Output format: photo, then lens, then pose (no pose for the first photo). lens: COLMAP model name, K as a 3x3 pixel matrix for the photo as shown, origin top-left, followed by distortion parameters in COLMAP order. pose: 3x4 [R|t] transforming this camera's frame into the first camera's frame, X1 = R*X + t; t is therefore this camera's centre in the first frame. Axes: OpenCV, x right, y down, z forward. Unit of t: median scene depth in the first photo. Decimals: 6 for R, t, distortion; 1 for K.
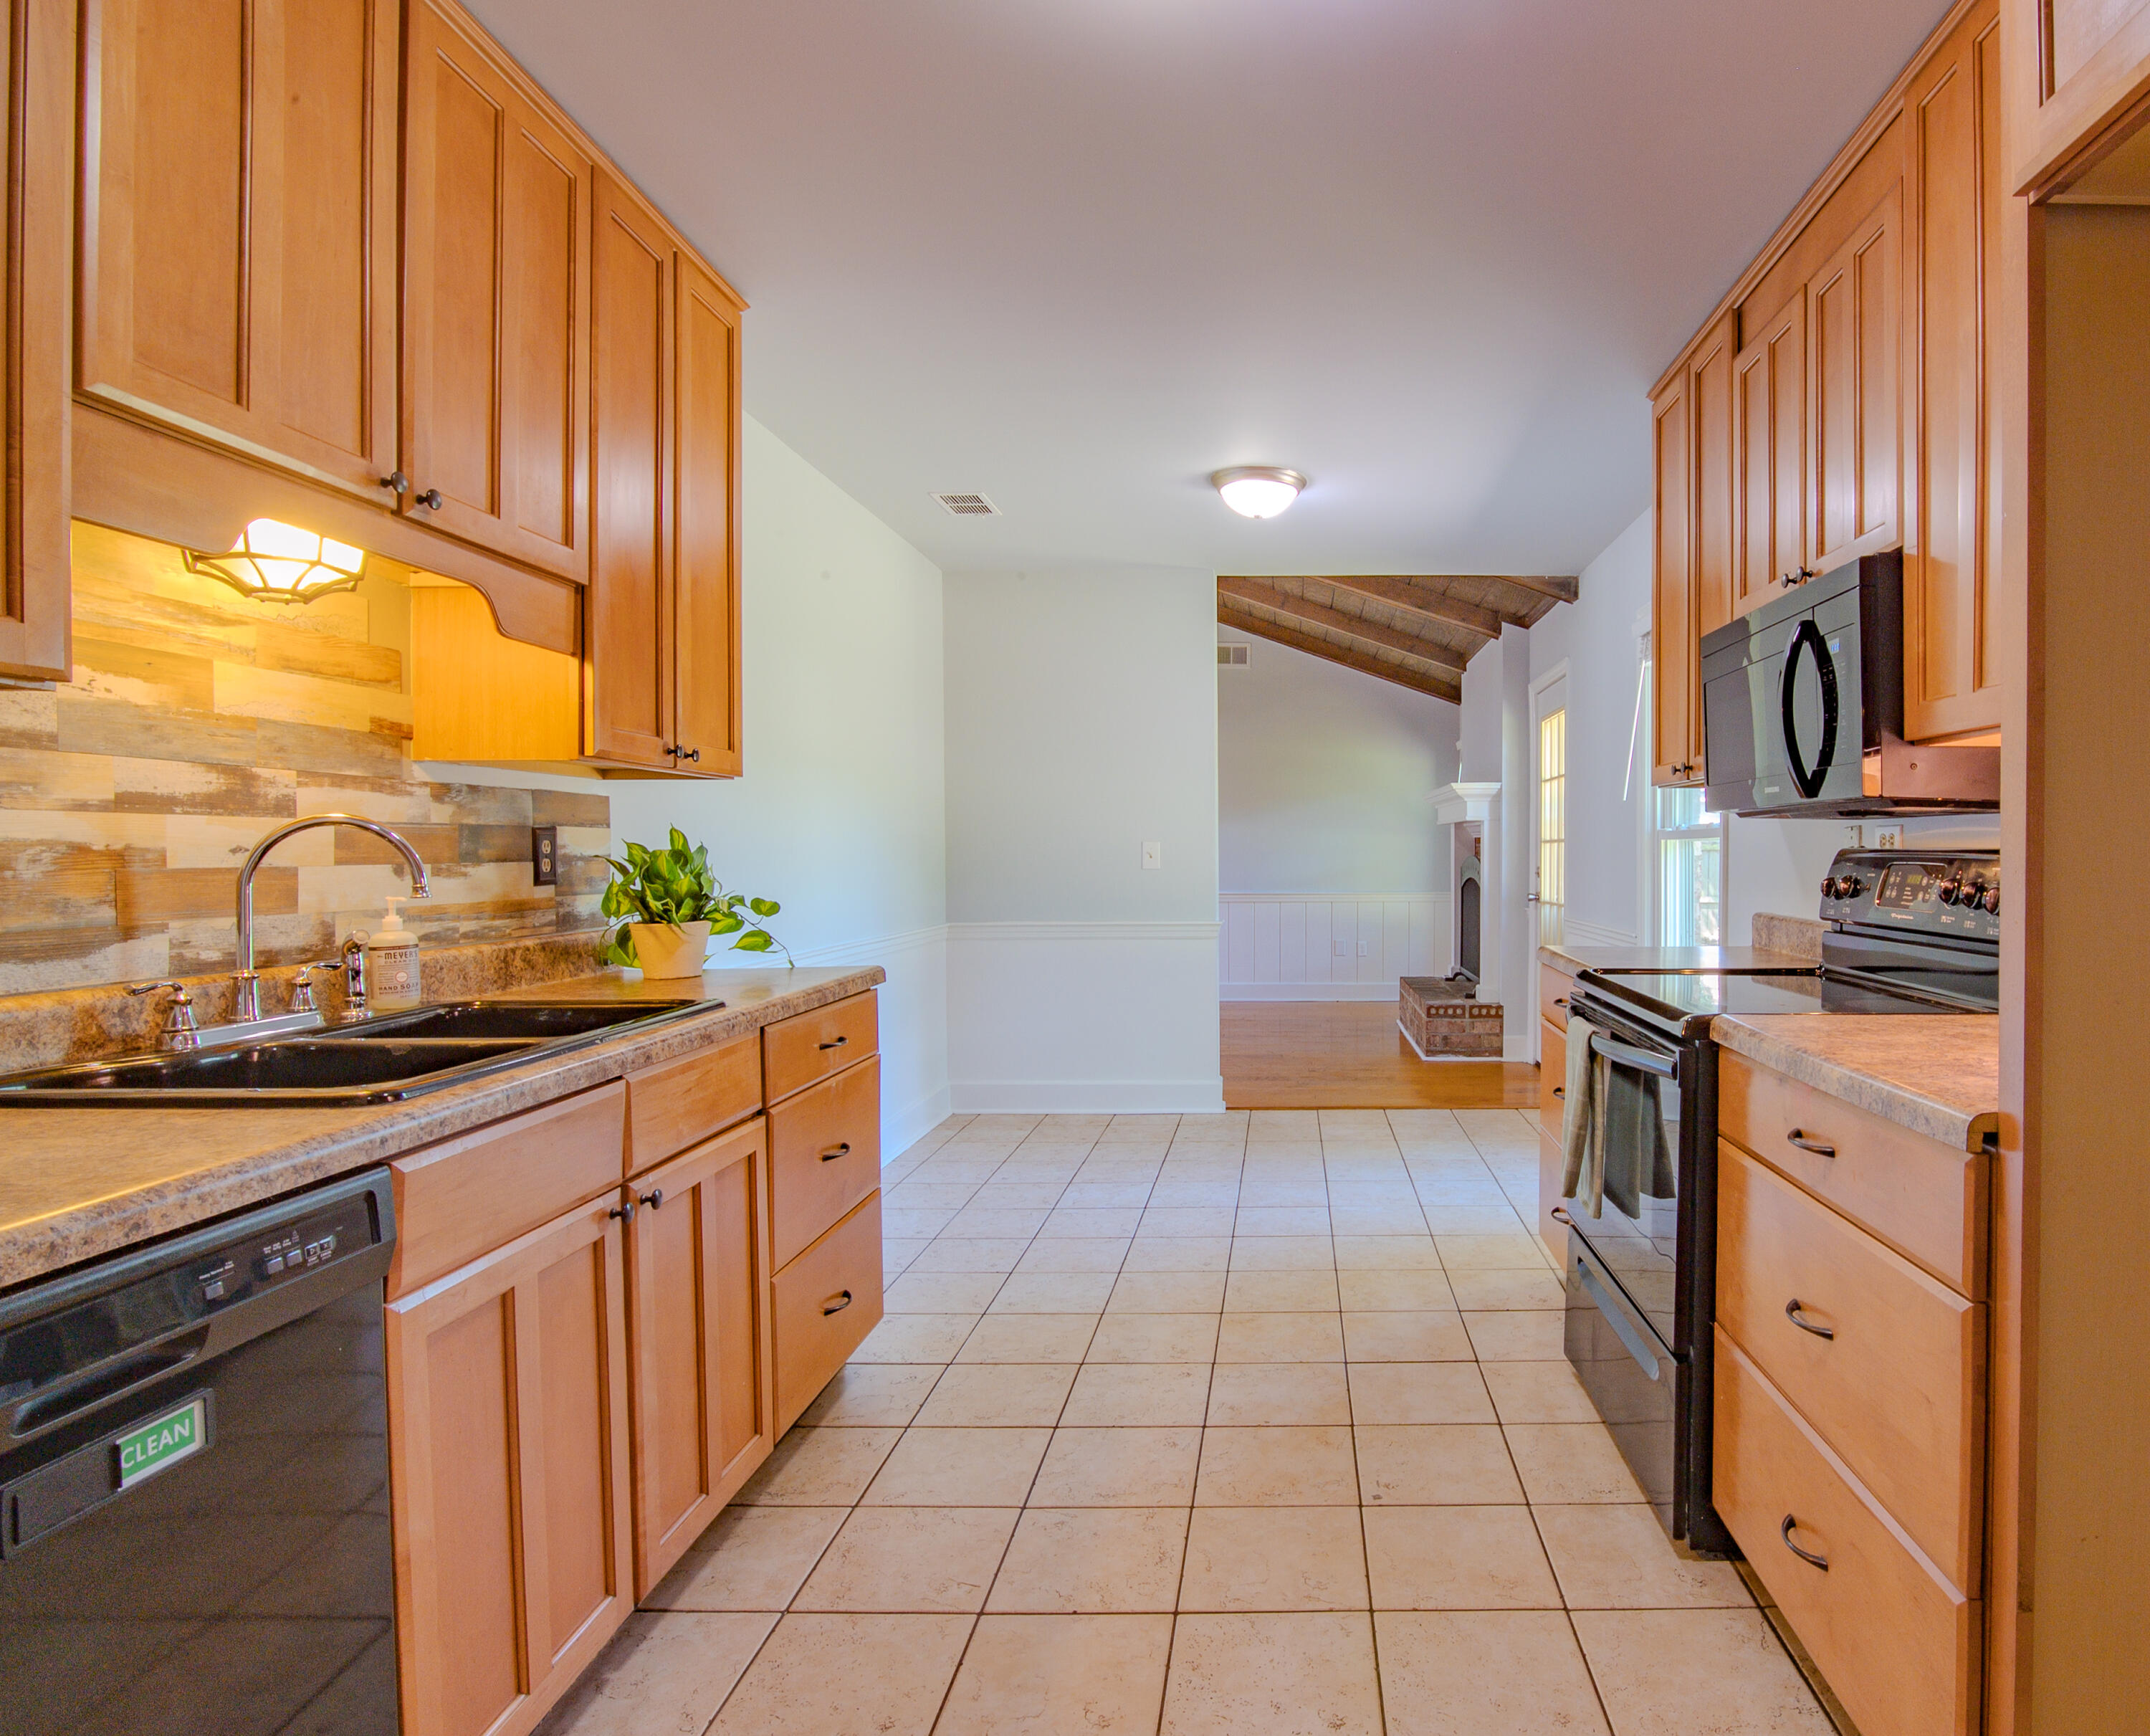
lens RADIAL K [[1275.3, 0, 1075.1], [0, 1275.3, 880.3], [0, 0, 1]] dist [-0.038965, -0.000560]
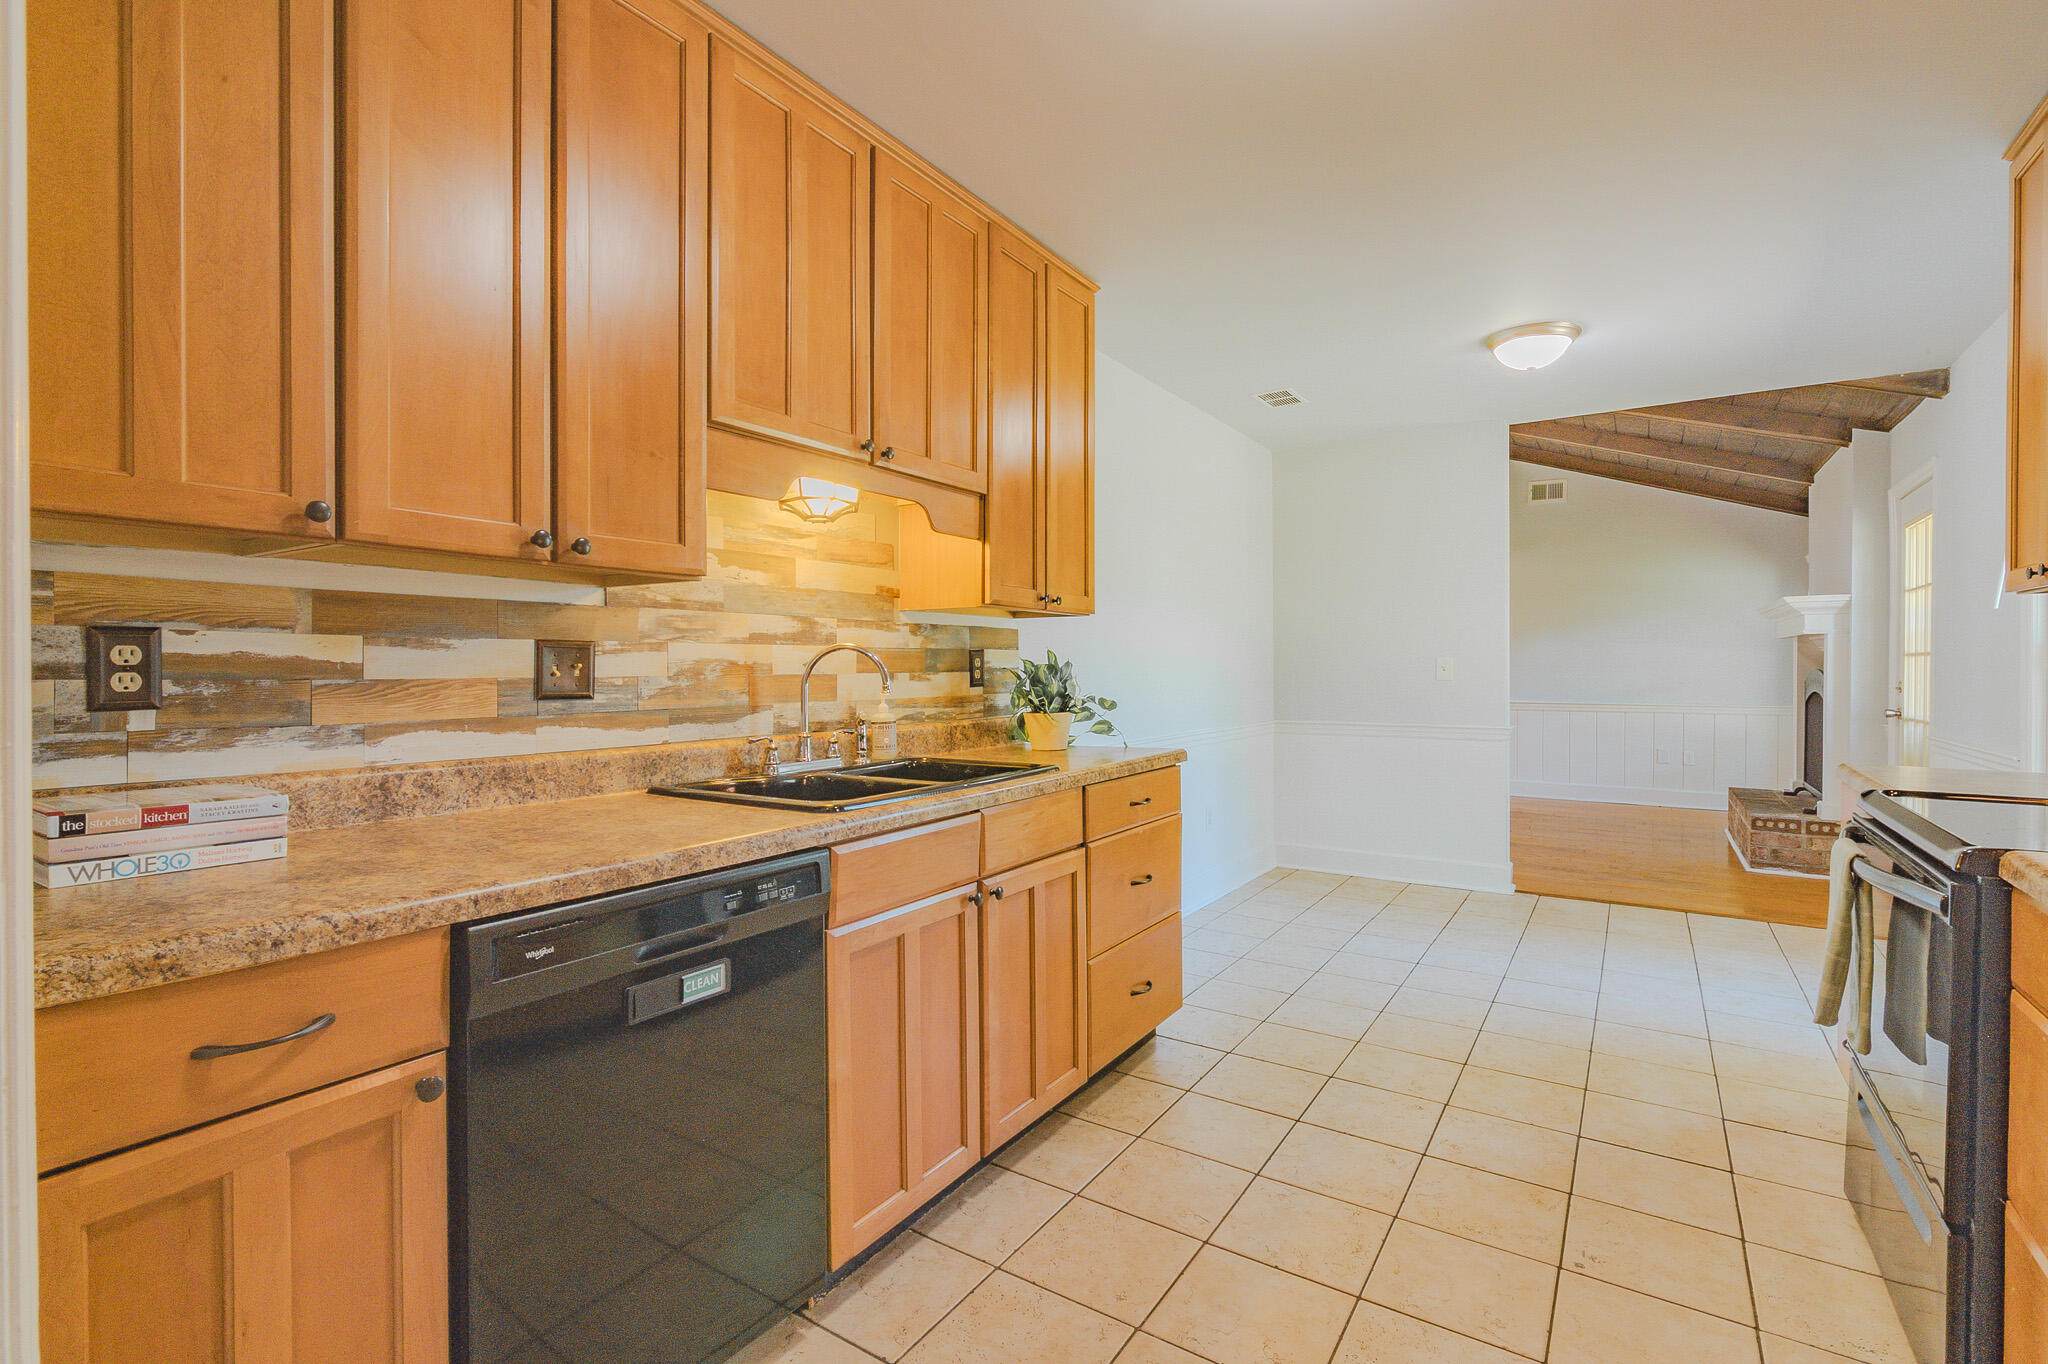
lens RADIAL K [[949.1, 0, 1024.0], [0, 949.1, 682.0], [0, 0, 1]] dist [-0.017159, 0.000257]
pose [[0.818740, 0.009445, -0.574087, 0.304511], [-0.012721, 0.999918, -0.001692, -0.000914], [0.574024, 0.008688, 0.818792, 0.069250]]
